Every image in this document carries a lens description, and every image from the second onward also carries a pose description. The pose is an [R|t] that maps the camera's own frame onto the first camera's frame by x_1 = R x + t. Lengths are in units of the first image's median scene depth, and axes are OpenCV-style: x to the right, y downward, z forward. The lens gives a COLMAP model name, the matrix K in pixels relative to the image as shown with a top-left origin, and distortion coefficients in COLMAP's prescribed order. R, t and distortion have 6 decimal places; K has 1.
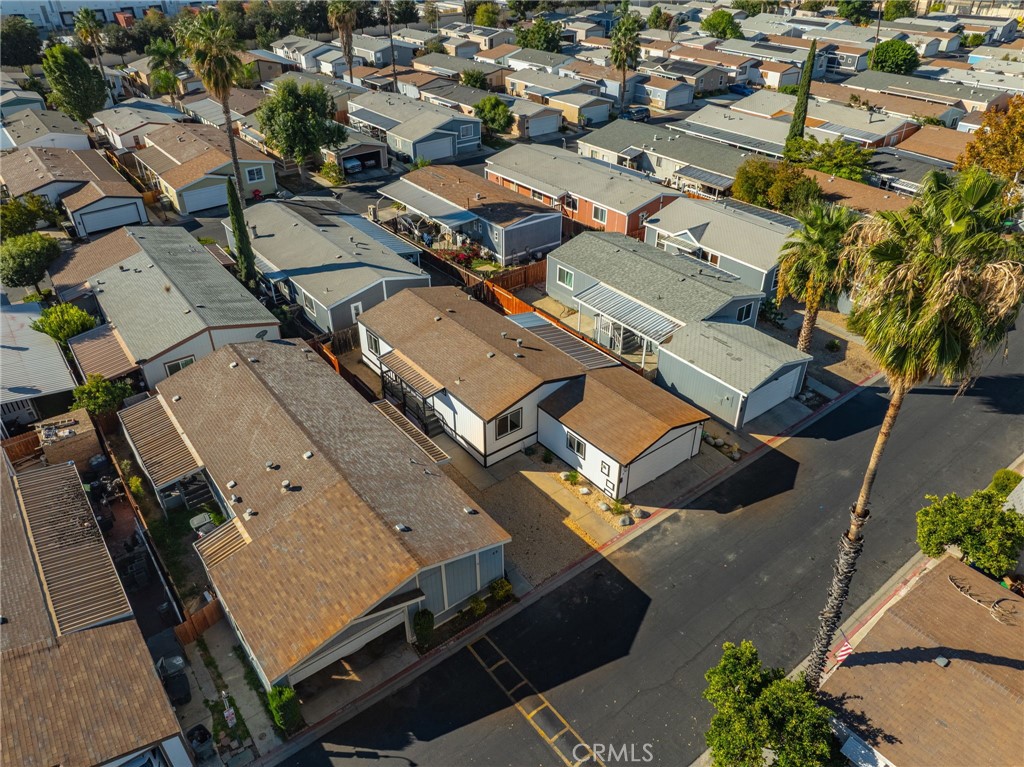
lens RADIAL K [[726.0, 0, 516.4], [0, 726.0, 382.1], [0, 0, 1]] dist [-0.053402, 0.021142]
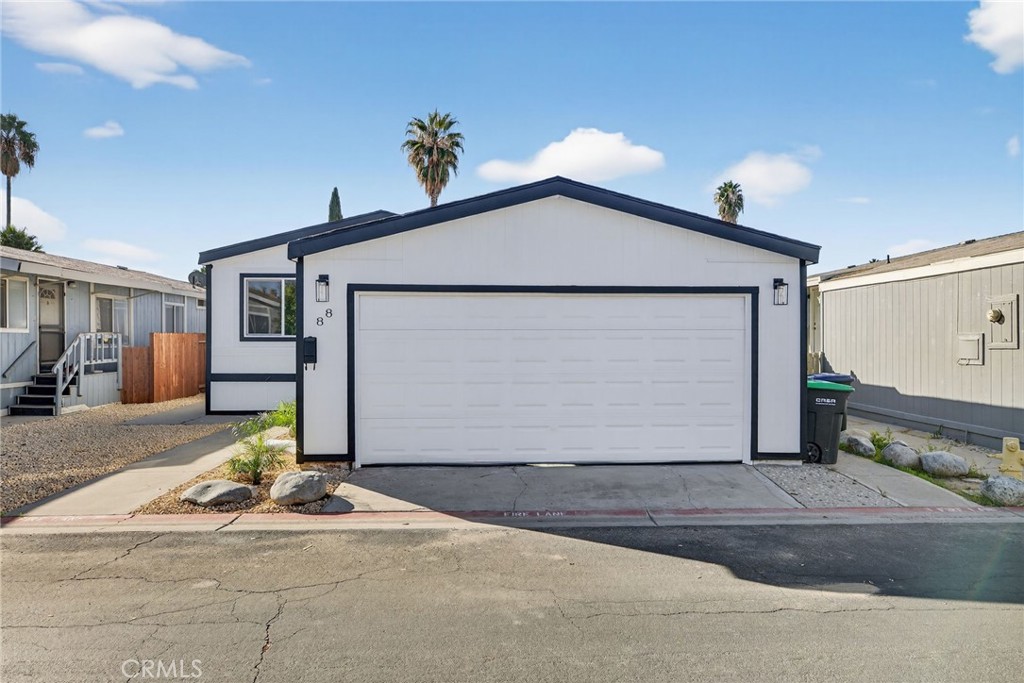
lens RADIAL K [[691.6, 0, 517.1], [0, 691.6, 339.5], [0, 0, 1]] dist [-0.001980, 0.000387]
pose [[0.812086, 0.001068, -0.583536, 0.234417], [-0.321624, 0.835215, -0.446064, 0.148423], [0.486902, 0.549922, 0.678611, 0.603522]]
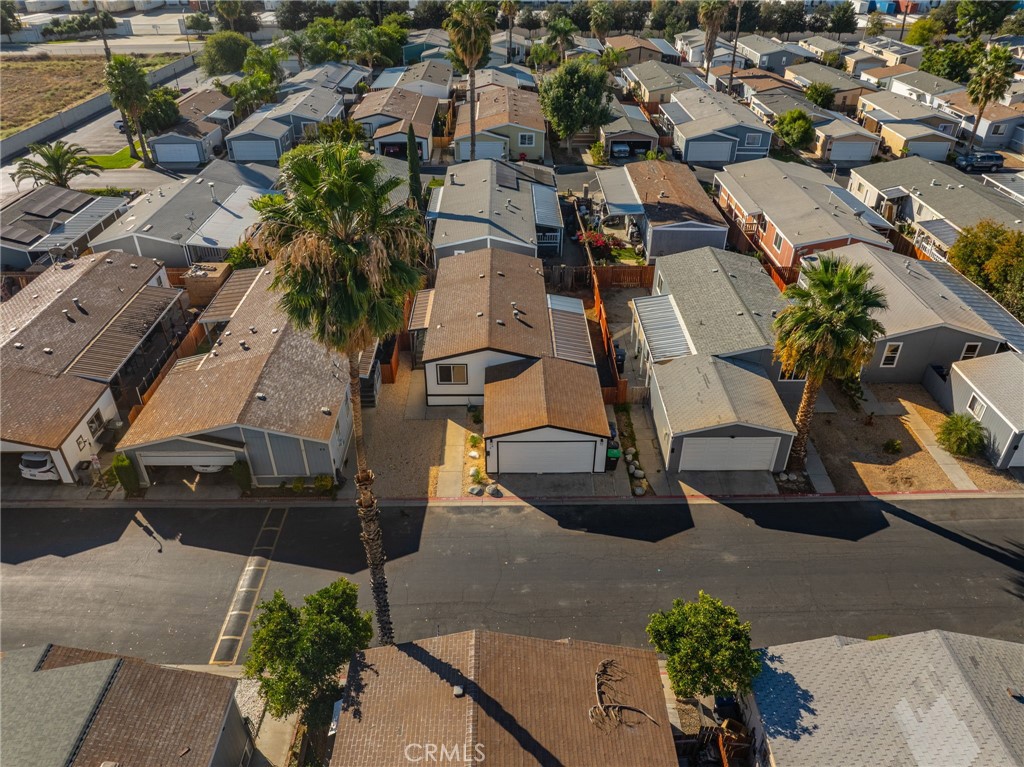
lens RADIAL K [[726.0, 0, 516.4], [0, 726.0, 382.1], [0, 0, 1]] dist [-0.053402, 0.021142]
pose [[0.797996, 0.336086, -0.500249, 0.457510], [-0.336083, 0.937178, 0.093513, -0.048761], [0.500251, 0.093502, 0.860817, 0.081307]]
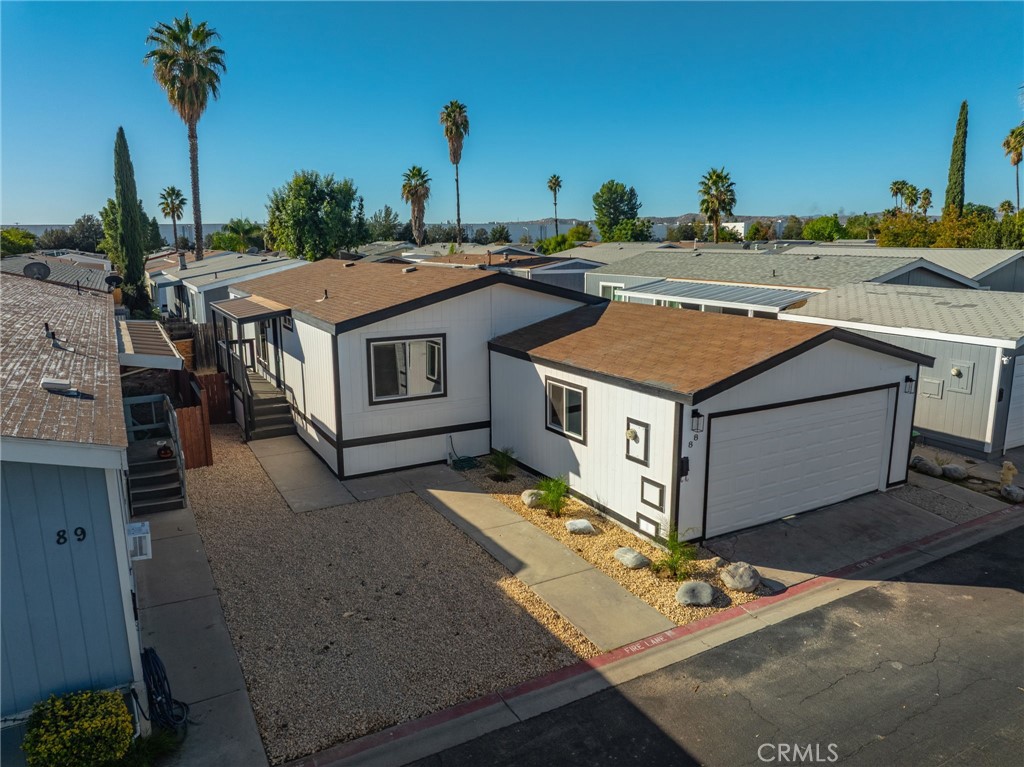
lens RADIAL K [[726.0, 0, 516.4], [0, 726.0, 382.1], [0, 0, 1]] dist [-0.053402, 0.021142]
pose [[0.989168, 0.025087, -0.144631, 0.080654], [-0.077250, 0.926778, -0.367579, 0.154758], [0.124819, 0.374770, 0.918677, 0.472567]]
